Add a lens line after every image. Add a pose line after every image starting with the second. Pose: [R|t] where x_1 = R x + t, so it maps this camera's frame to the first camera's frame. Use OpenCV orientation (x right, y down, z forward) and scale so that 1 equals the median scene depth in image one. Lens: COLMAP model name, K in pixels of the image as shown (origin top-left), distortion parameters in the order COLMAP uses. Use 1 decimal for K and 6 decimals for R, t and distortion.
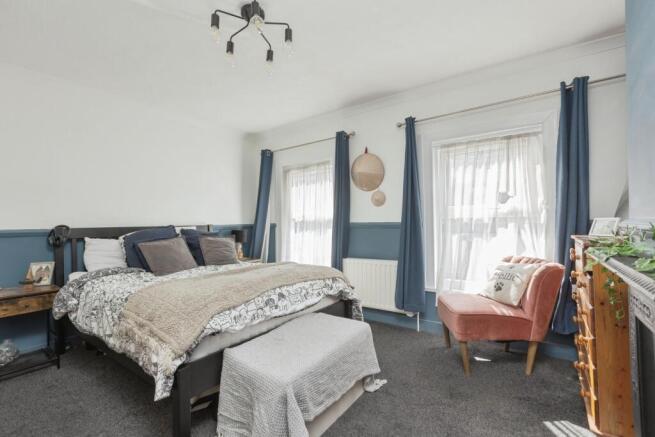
lens RADIAL K [[309.1, 0, 328.5], [0, 309.1, 215.2], [0, 0, 1]] dist [0.008845, -0.000988]
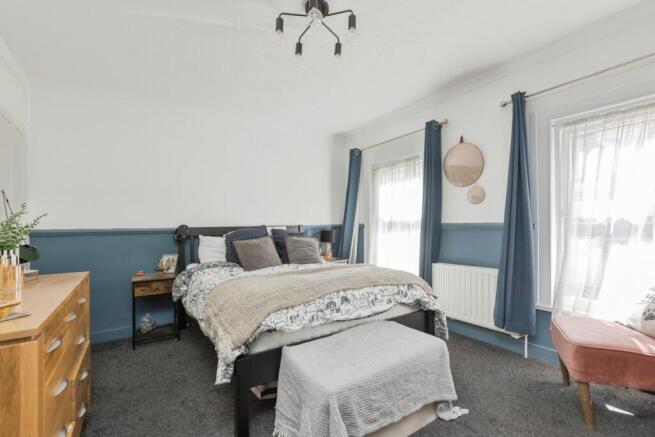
lens RADIAL K [[309.1, 0, 326.5], [0, 309.1, 223.2], [0, 0, 1]] dist [0.008845, -0.000988]
pose [[0.931828, 0.001823, -0.362896, 0.118038], [0.007363, 0.999687, 0.023928, 0.000378], [0.362826, -0.024969, 0.931522, 0.075199]]
